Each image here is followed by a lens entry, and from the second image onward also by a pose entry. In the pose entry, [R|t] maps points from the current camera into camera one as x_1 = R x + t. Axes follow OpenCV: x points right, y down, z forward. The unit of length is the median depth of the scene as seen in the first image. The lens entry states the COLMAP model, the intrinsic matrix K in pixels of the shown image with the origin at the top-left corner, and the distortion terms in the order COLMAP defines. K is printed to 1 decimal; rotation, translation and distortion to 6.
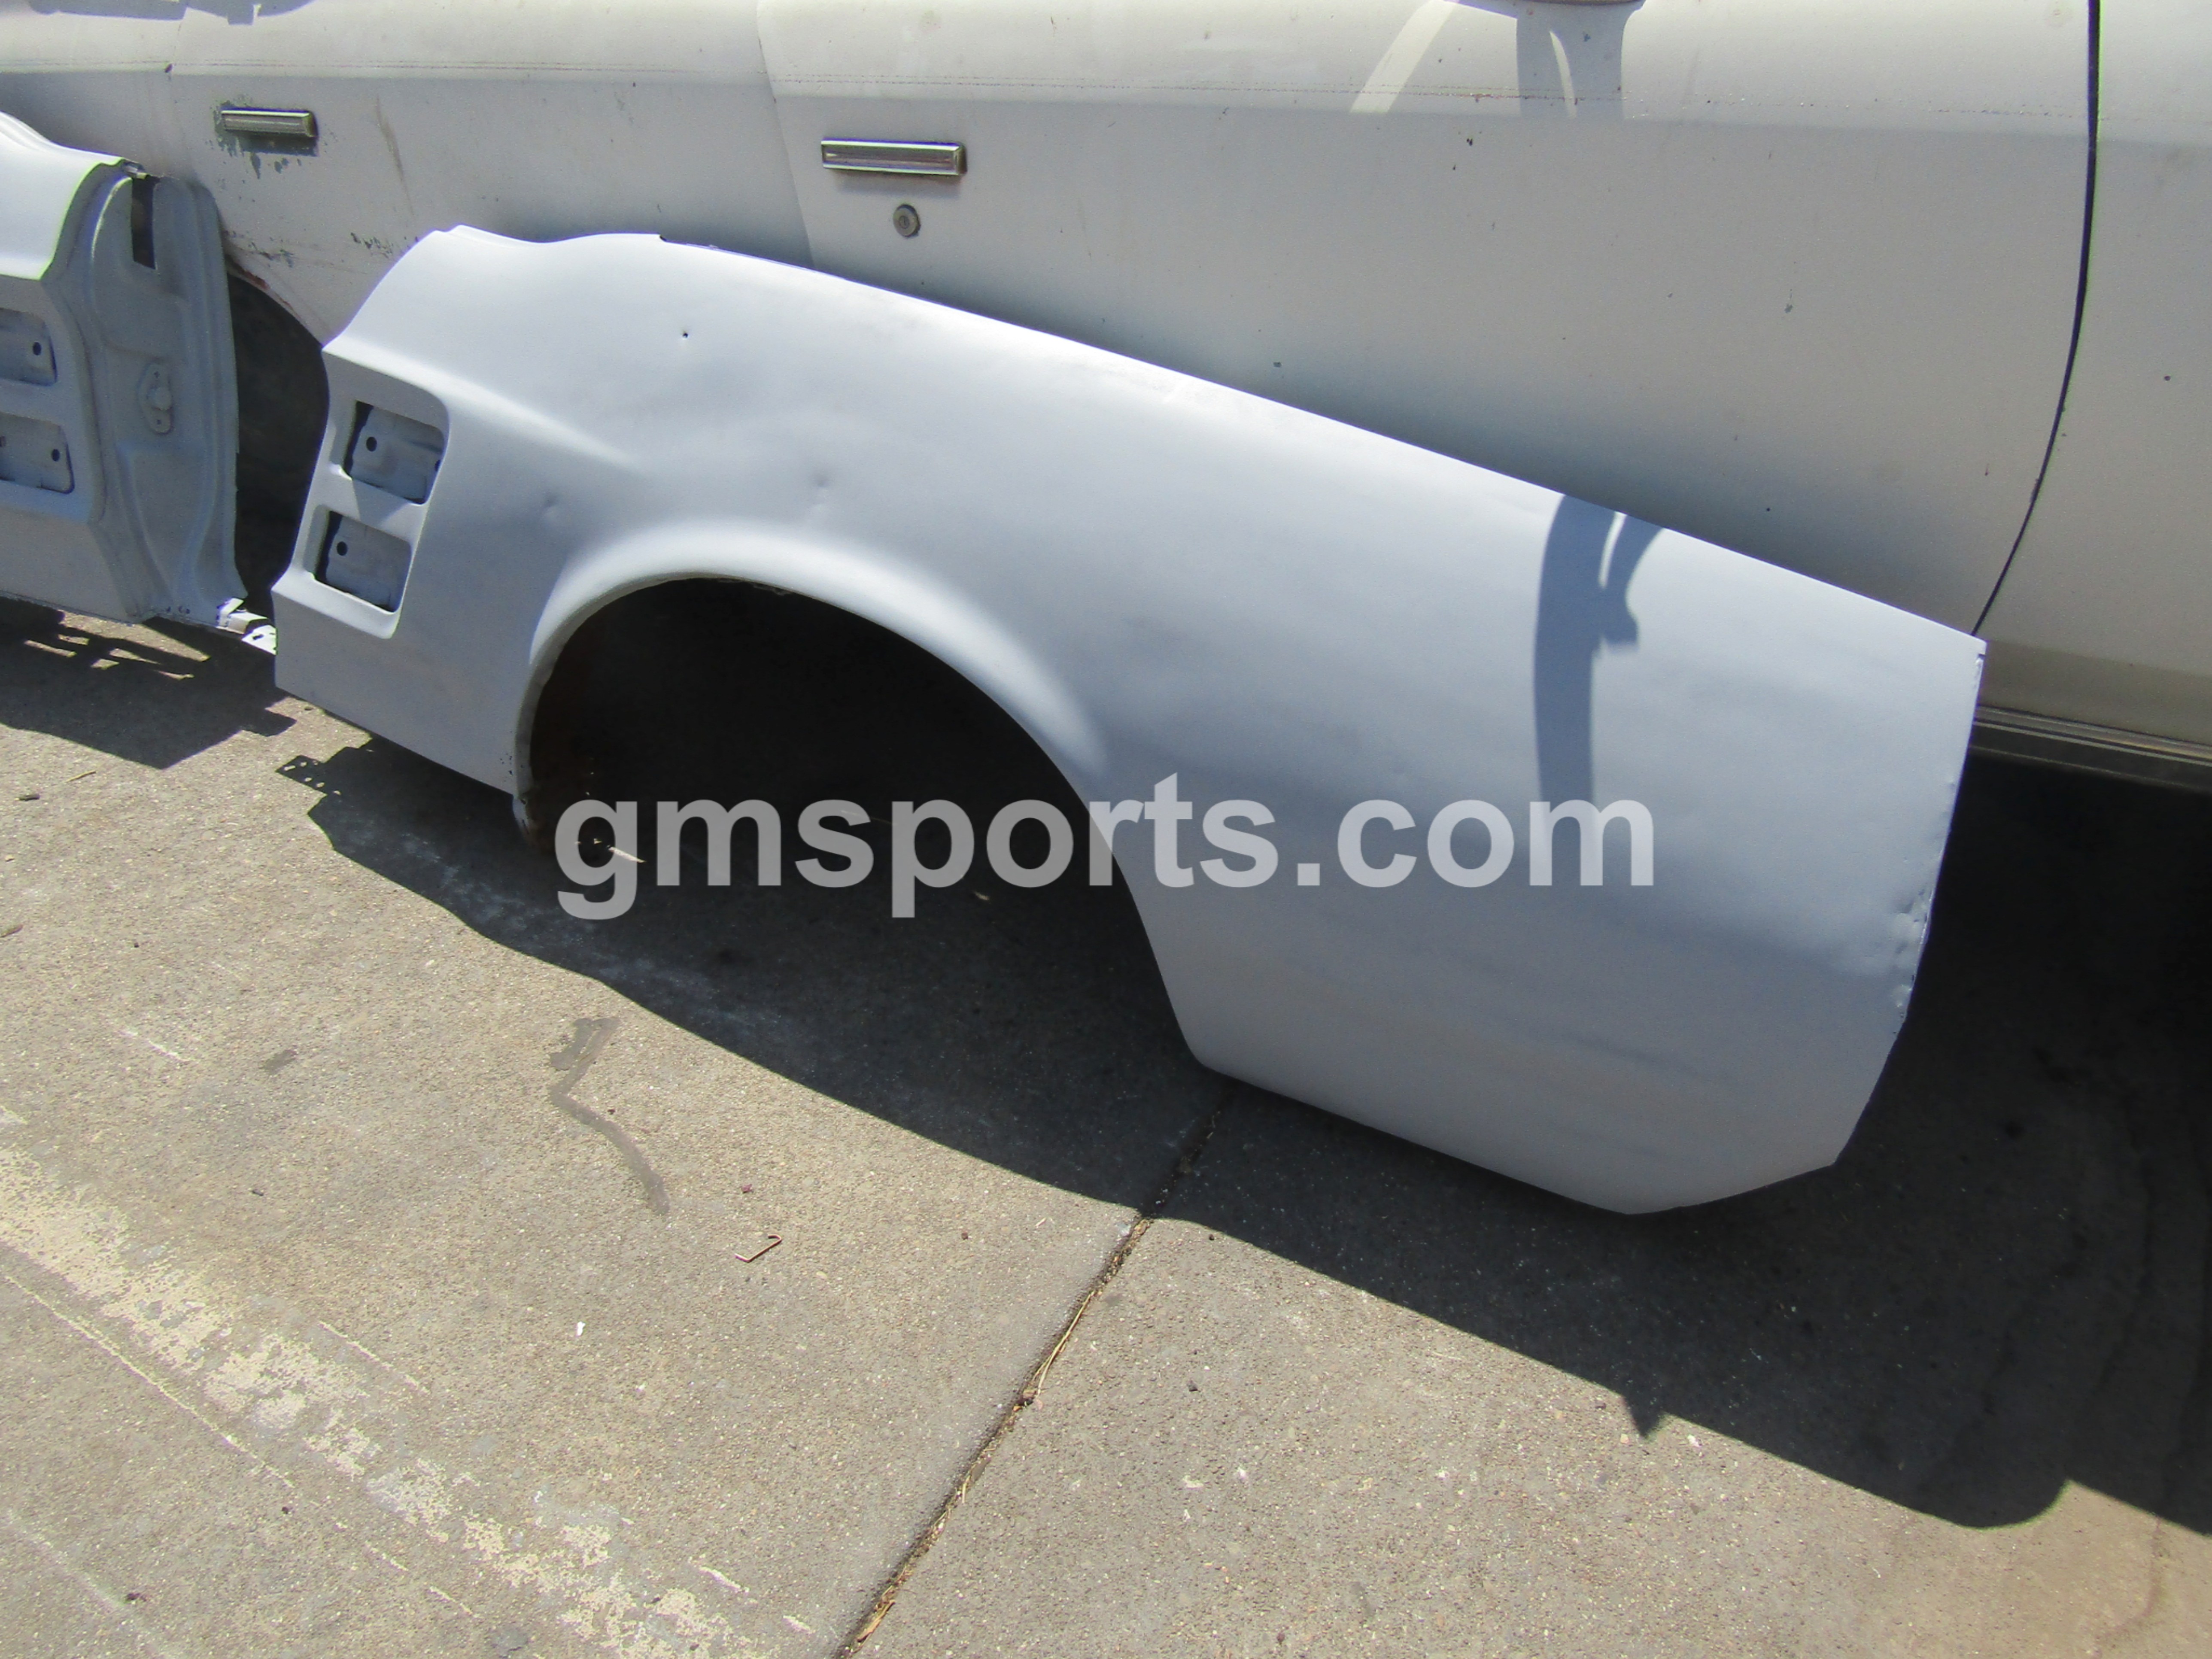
lens RADIAL K [[1573.8, 0, 1109.5], [0, 1573.8, 825.8], [0, 0, 1]] dist [-0.007839, -0.001713]
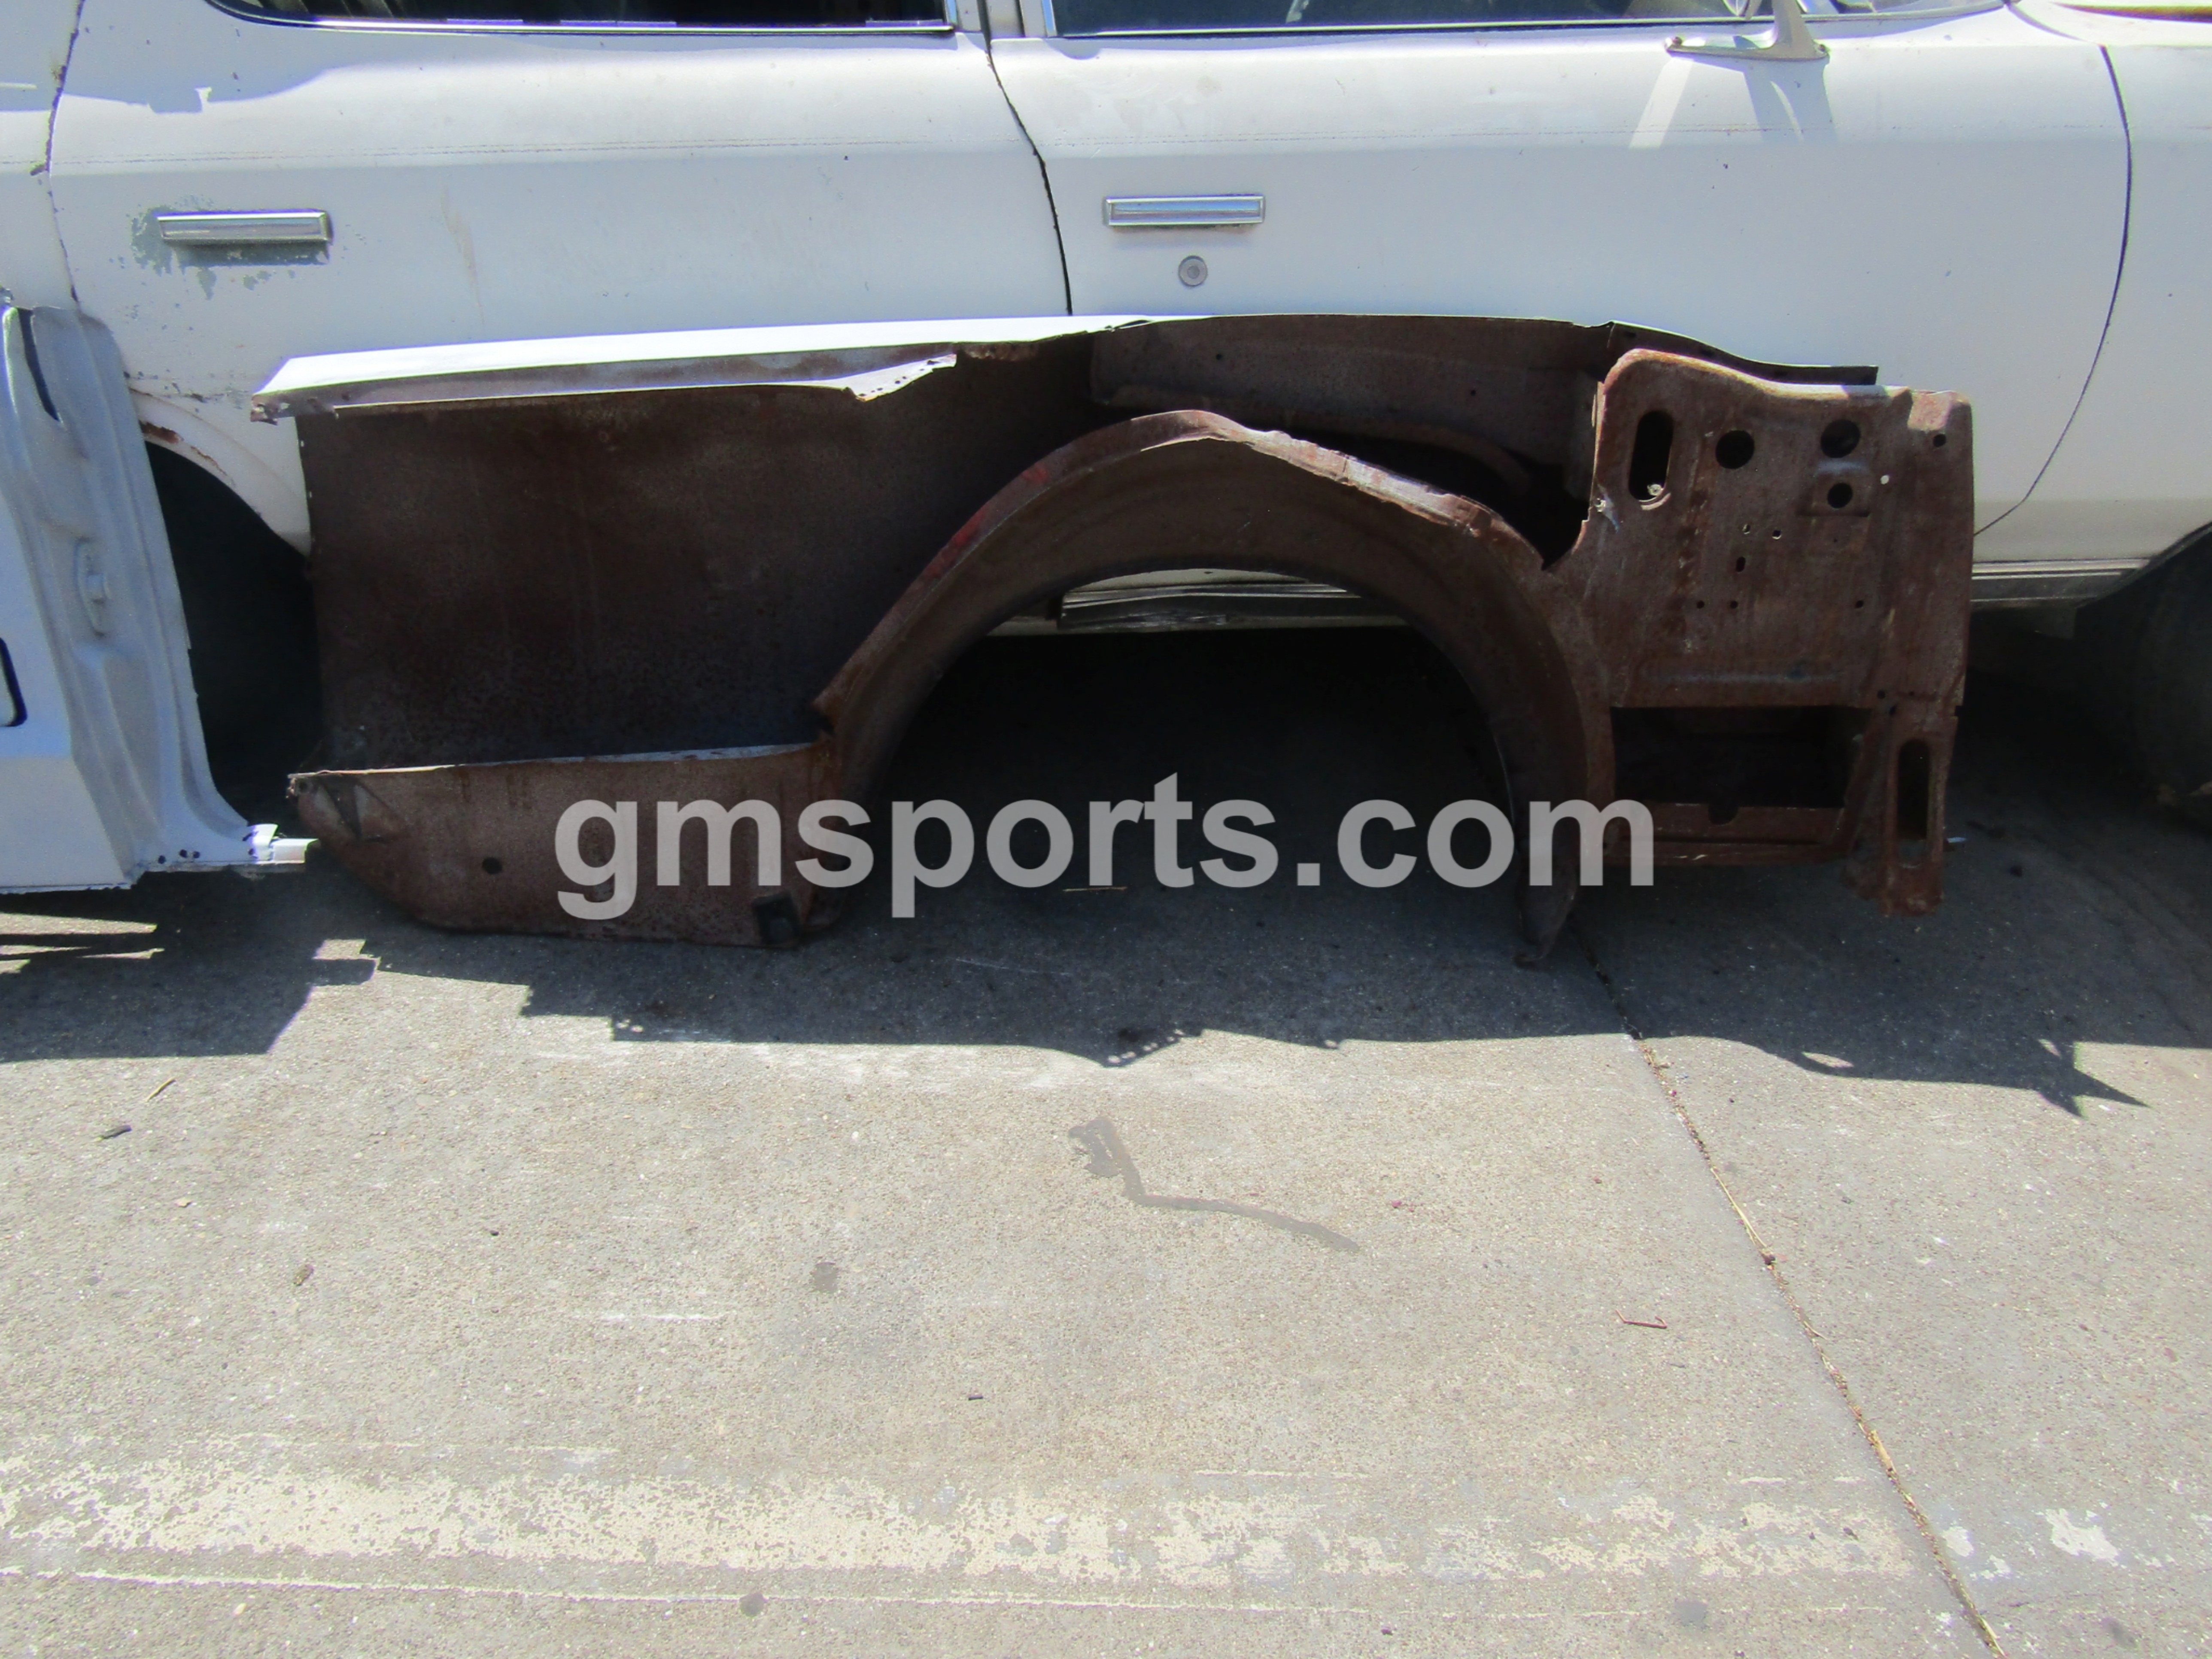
lens RADIAL K [[1573.8, 0, 1105.3], [0, 1573.8, 825.0], [0, 0, 1]] dist [-0.007839, -0.001713]
pose [[0.845404, -0.218465, 0.487407, -0.848332], [0.264383, 0.964055, -0.026463, -0.021313], [-0.464106, 0.151234, 0.872774, 0.191287]]
